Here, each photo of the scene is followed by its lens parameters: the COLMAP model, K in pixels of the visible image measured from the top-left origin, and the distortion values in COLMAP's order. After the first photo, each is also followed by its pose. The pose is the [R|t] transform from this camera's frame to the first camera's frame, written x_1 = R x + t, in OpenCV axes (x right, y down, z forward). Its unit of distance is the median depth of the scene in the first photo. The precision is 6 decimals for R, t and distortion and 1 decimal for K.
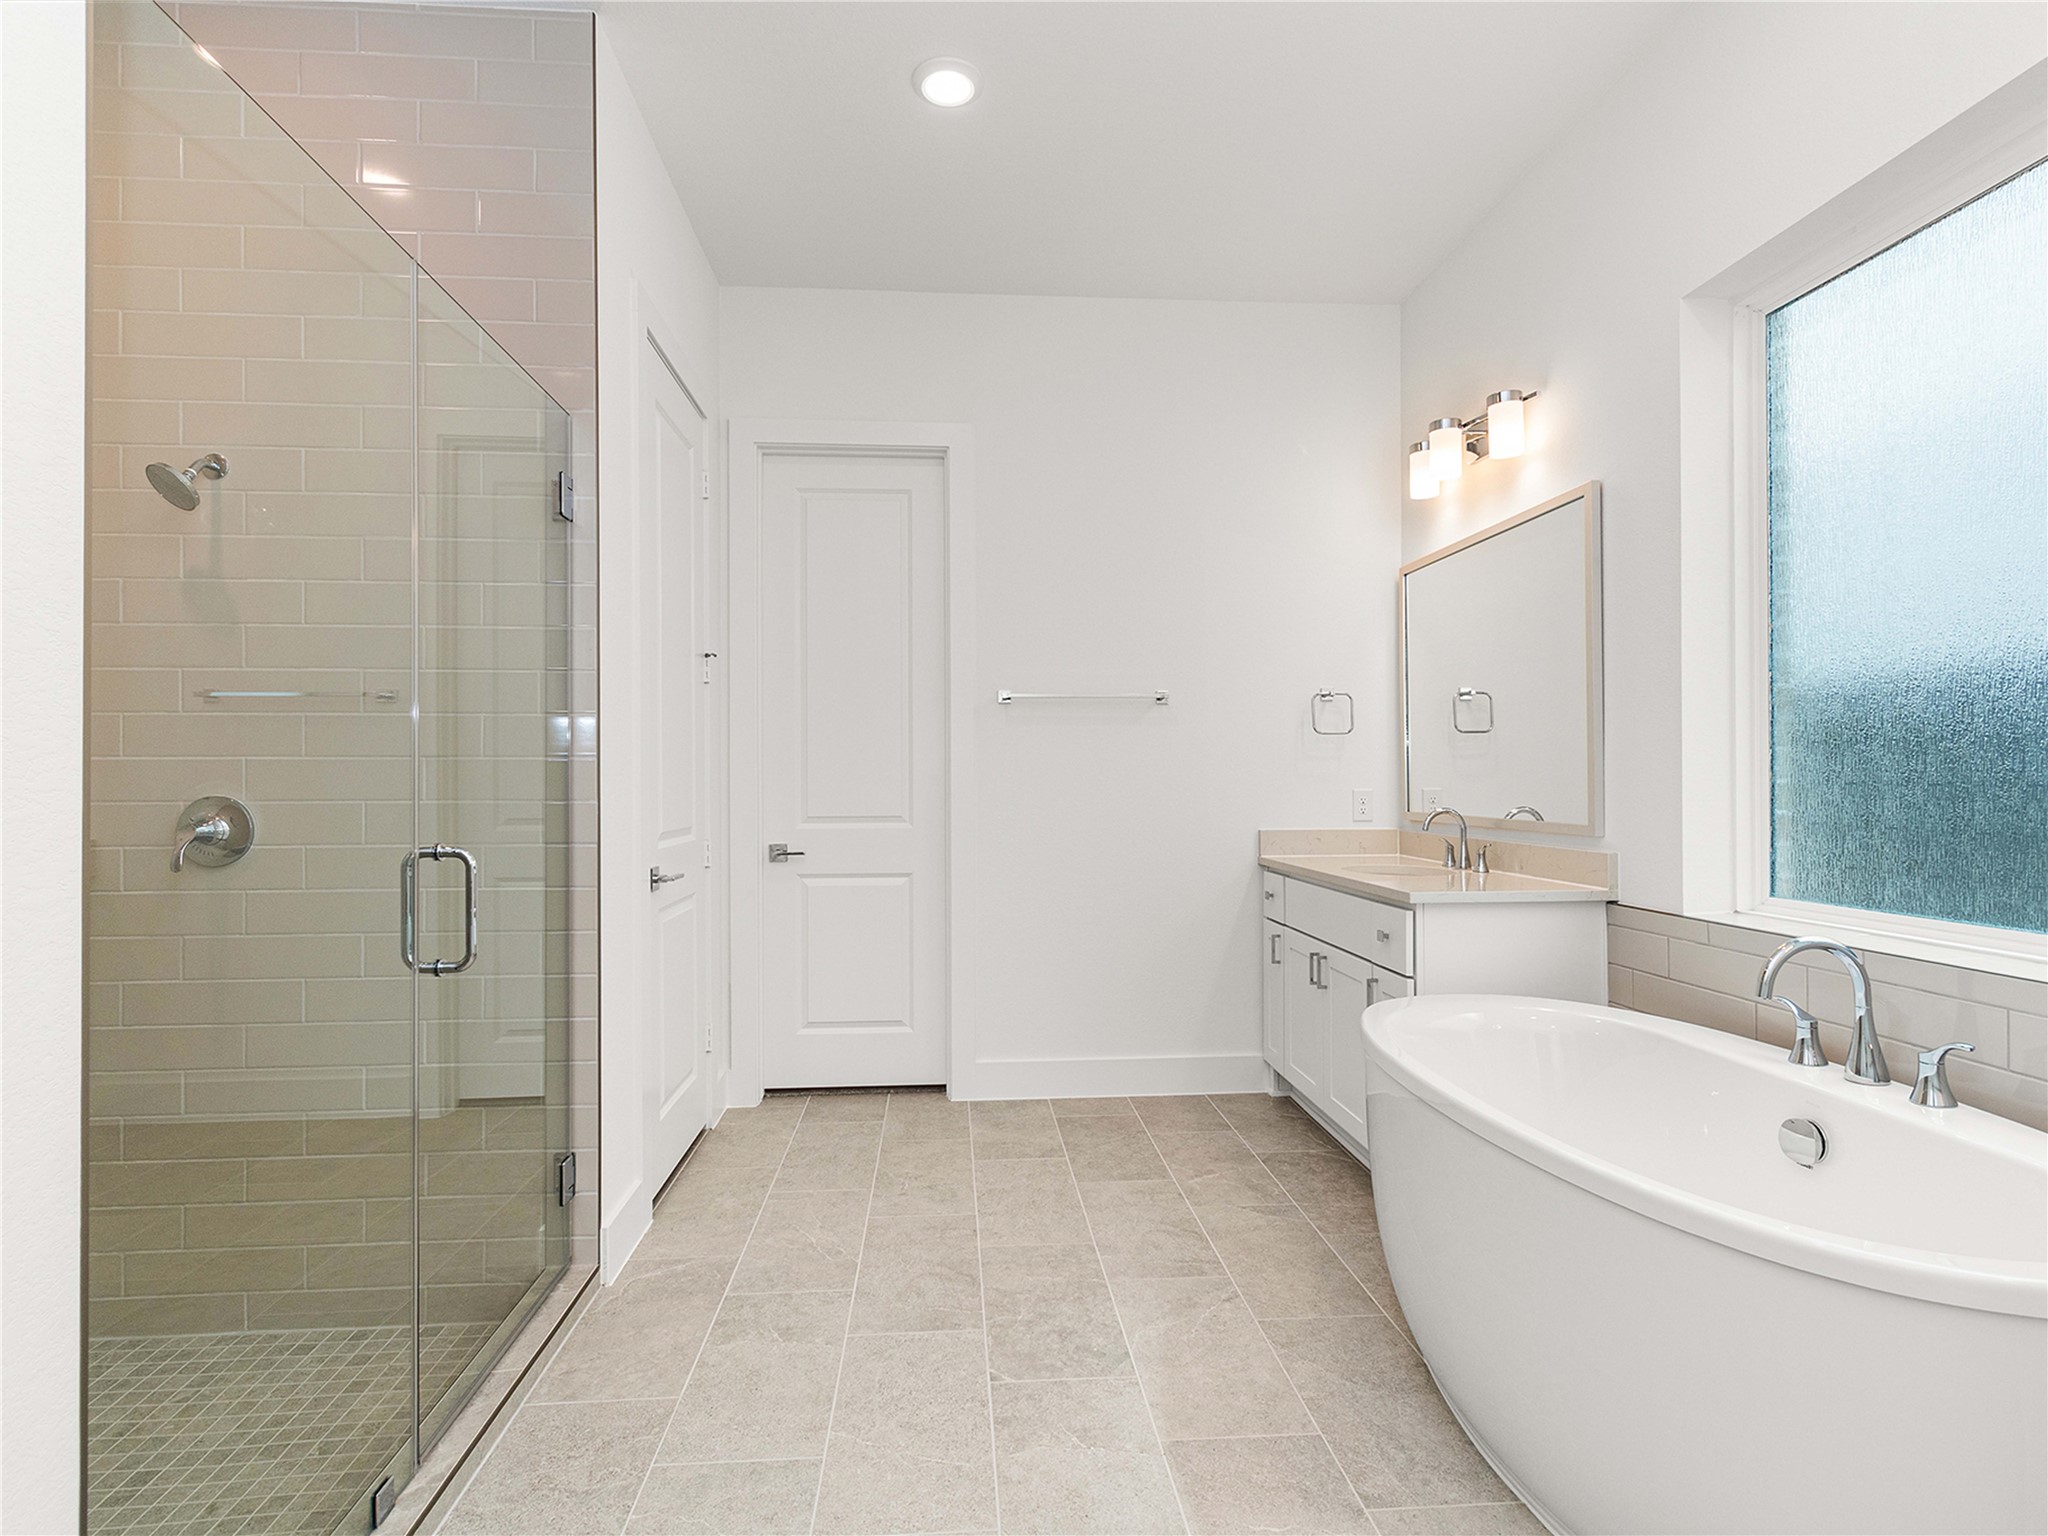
lens RADIAL K [[1039.3, 0, 1018.7], [0, 1039.3, 781.4], [0, 0, 1]] dist [0.003545, 0.000627]
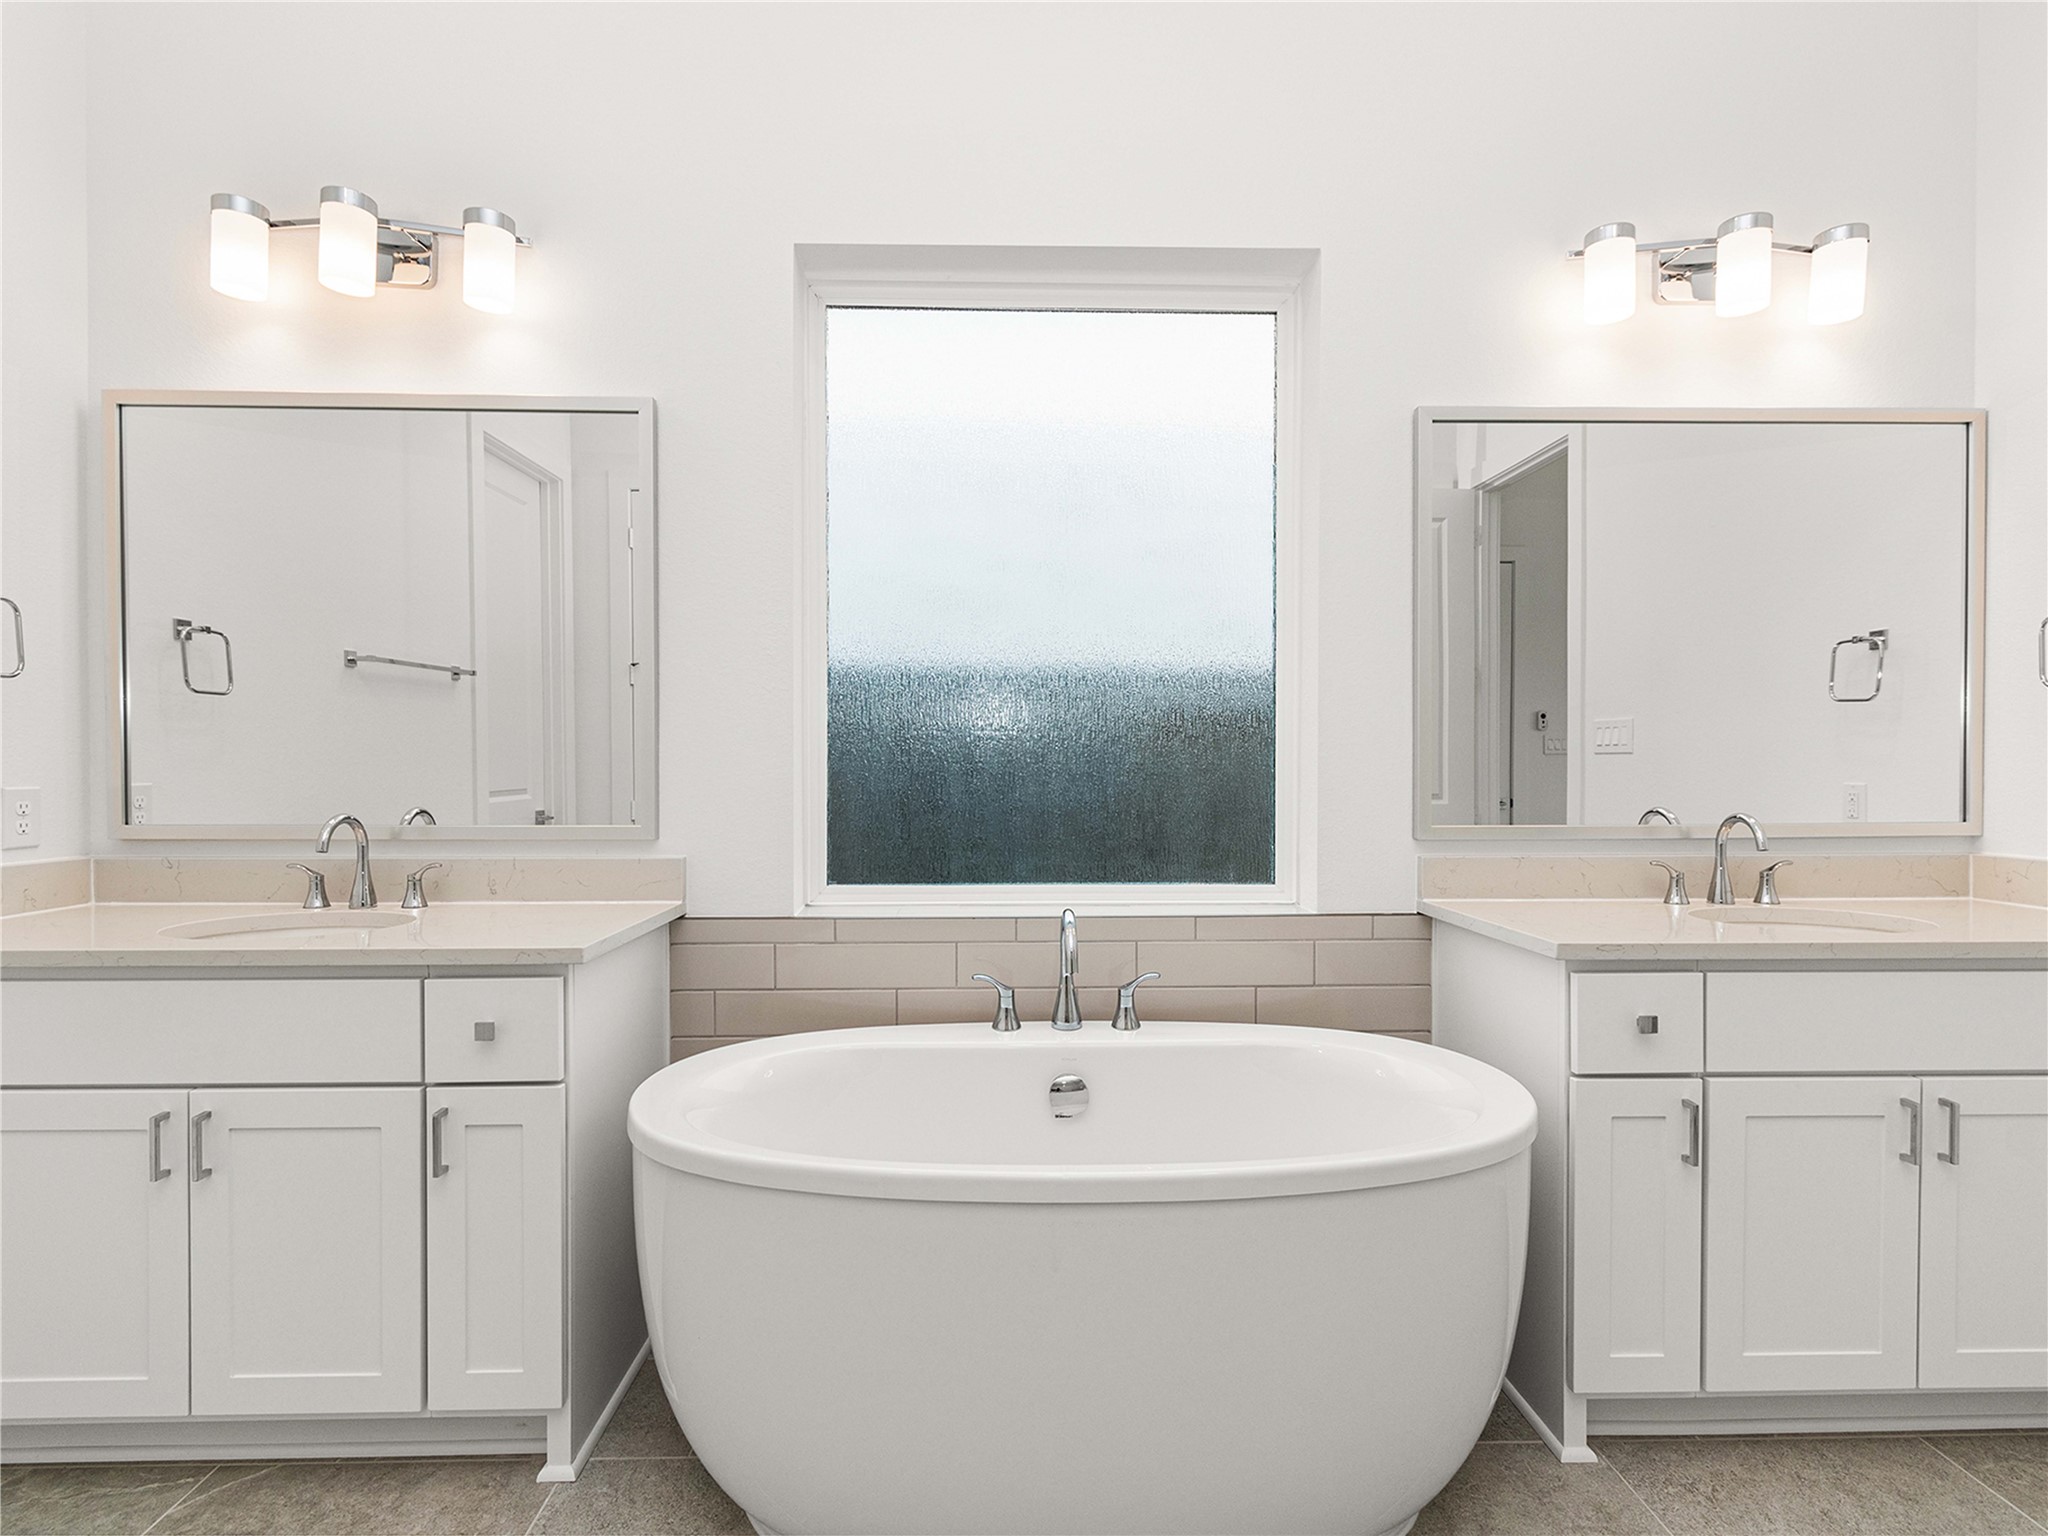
lens RADIAL K [[1039.3, 0, 1018.7], [0, 1039.3, 781.4], [0, 0, 1]] dist [0.003545, 0.000627]
pose [[0.064508, -0.018529, 0.997745, -0.232396], [0.004838, 0.999822, 0.018255, -0.005804], [-0.997905, 0.003649, 0.064586, 0.671335]]
